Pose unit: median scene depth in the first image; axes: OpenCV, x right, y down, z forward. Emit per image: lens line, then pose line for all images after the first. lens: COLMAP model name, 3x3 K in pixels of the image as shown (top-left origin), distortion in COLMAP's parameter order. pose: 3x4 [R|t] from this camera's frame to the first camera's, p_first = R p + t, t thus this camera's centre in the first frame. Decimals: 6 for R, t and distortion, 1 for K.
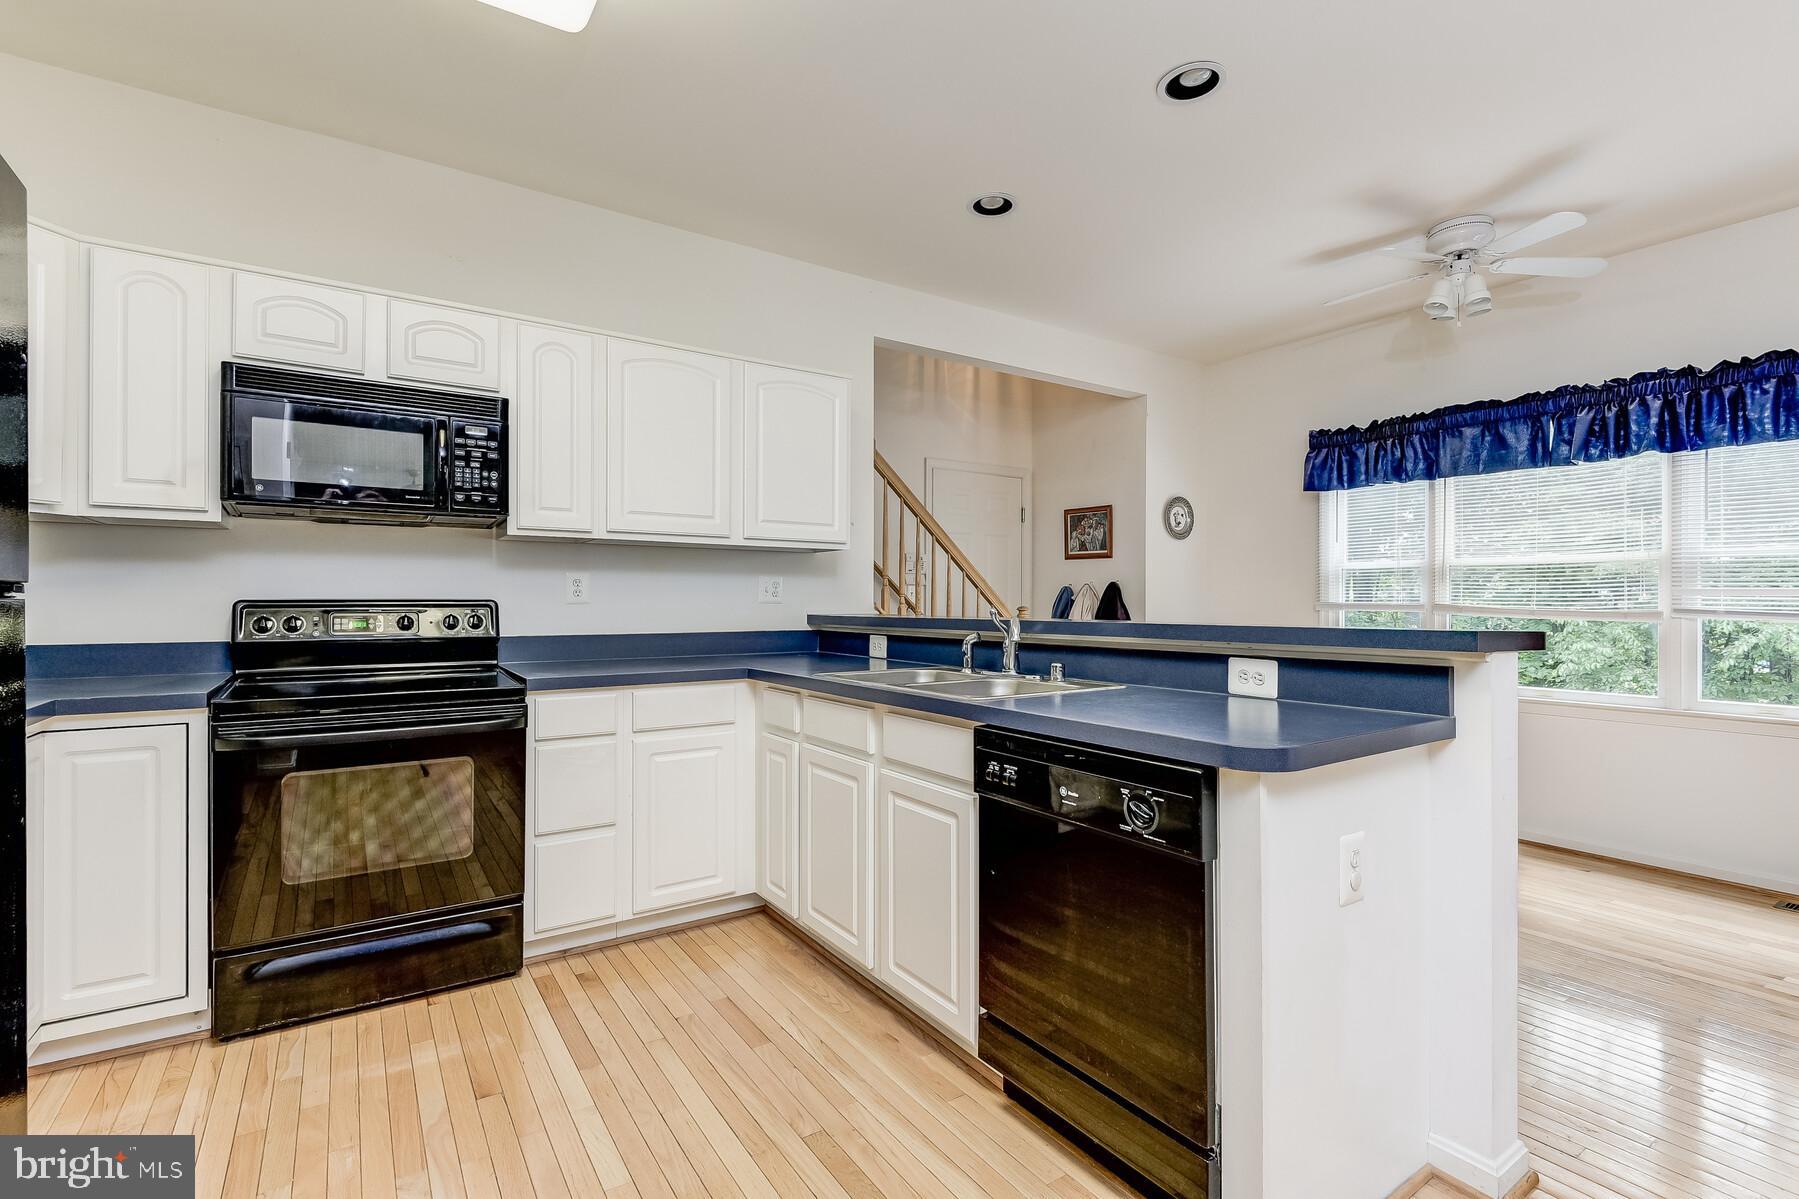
lens RADIAL K [[824.4, 0, 884.2], [0, 824.4, 607.4], [0, 0, 1]] dist [0.000118, -0.004600]
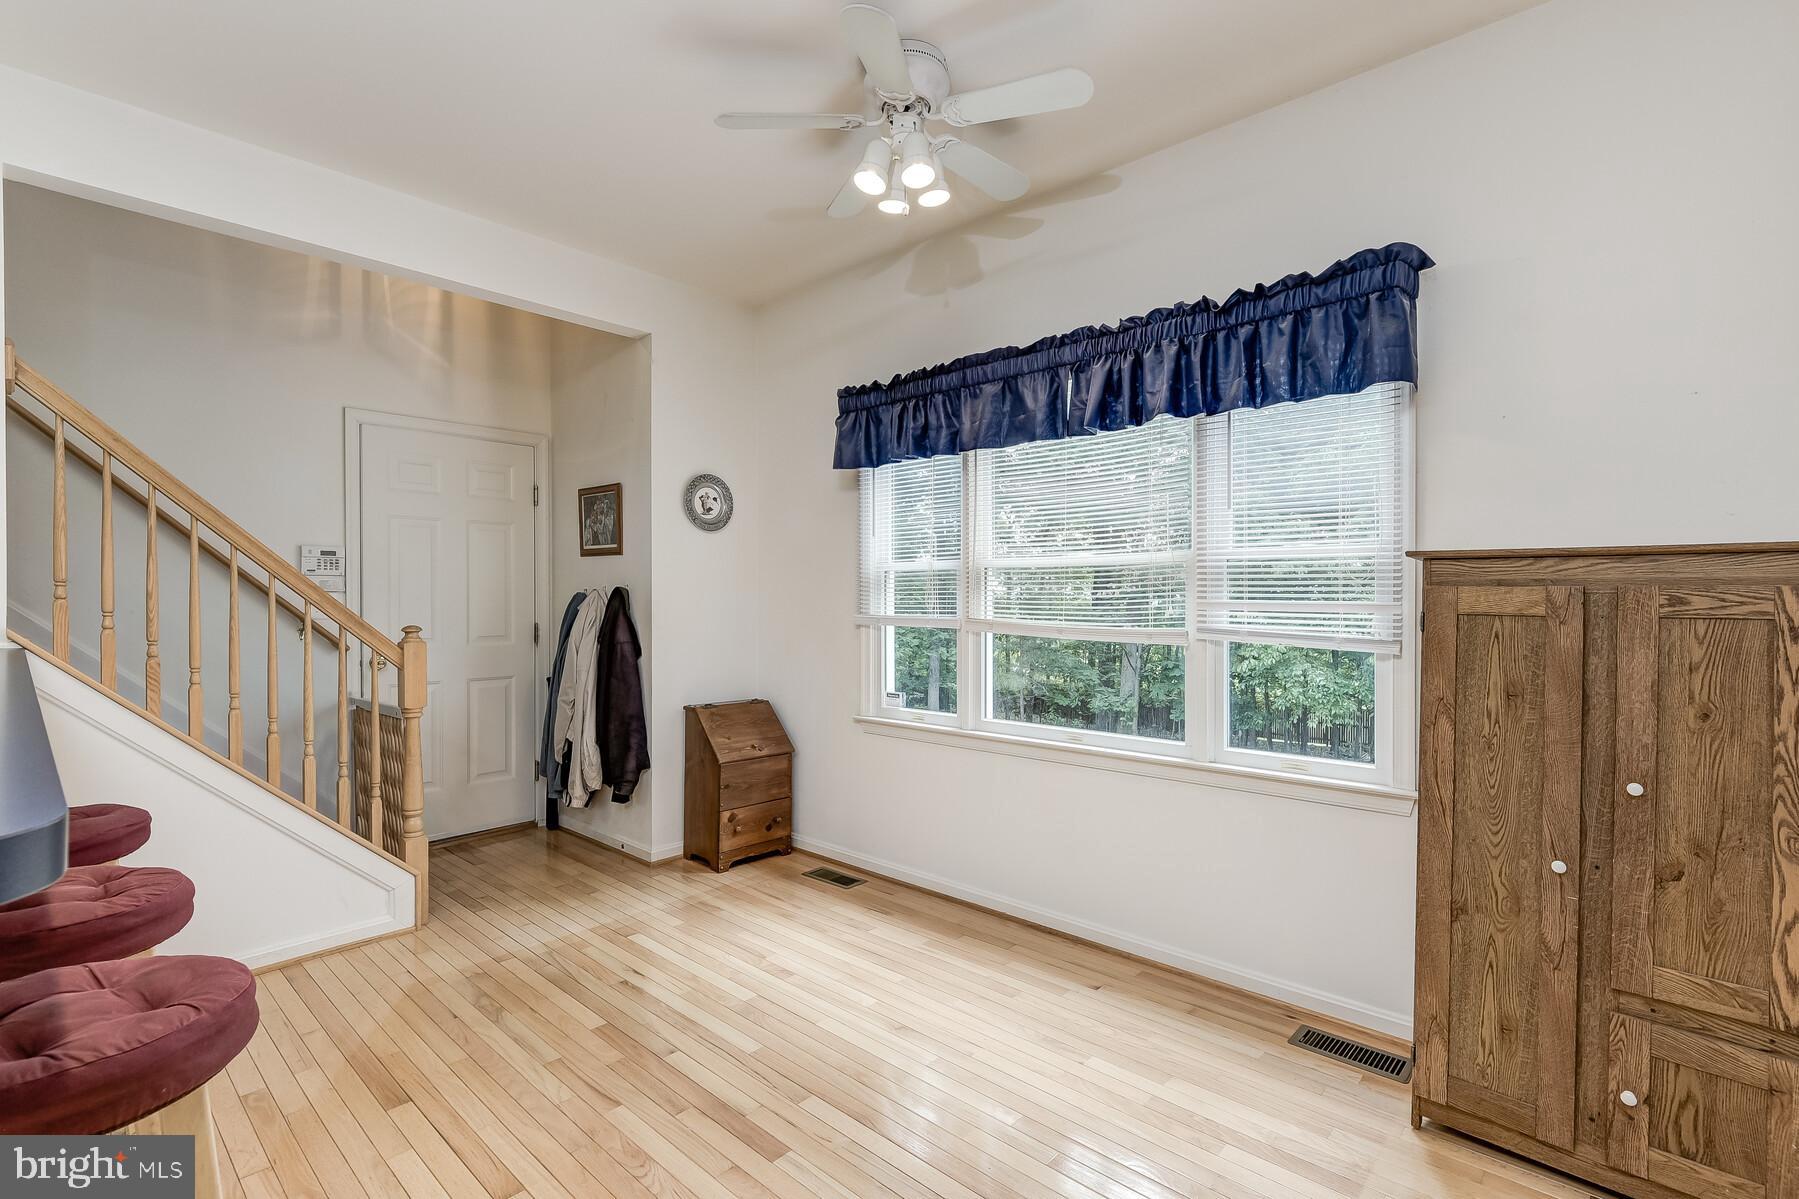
lens RADIAL K [[824.4, 0, 890.8], [0, 824.4, 607.0], [0, 0, 1]] dist [0.000118, -0.004600]
pose [[0.969789, -0.005219, 0.243889, 0.454632], [0.004703, 0.999985, 0.002697, -0.018647], [-0.243899, -0.001469, 0.969799, 0.303802]]
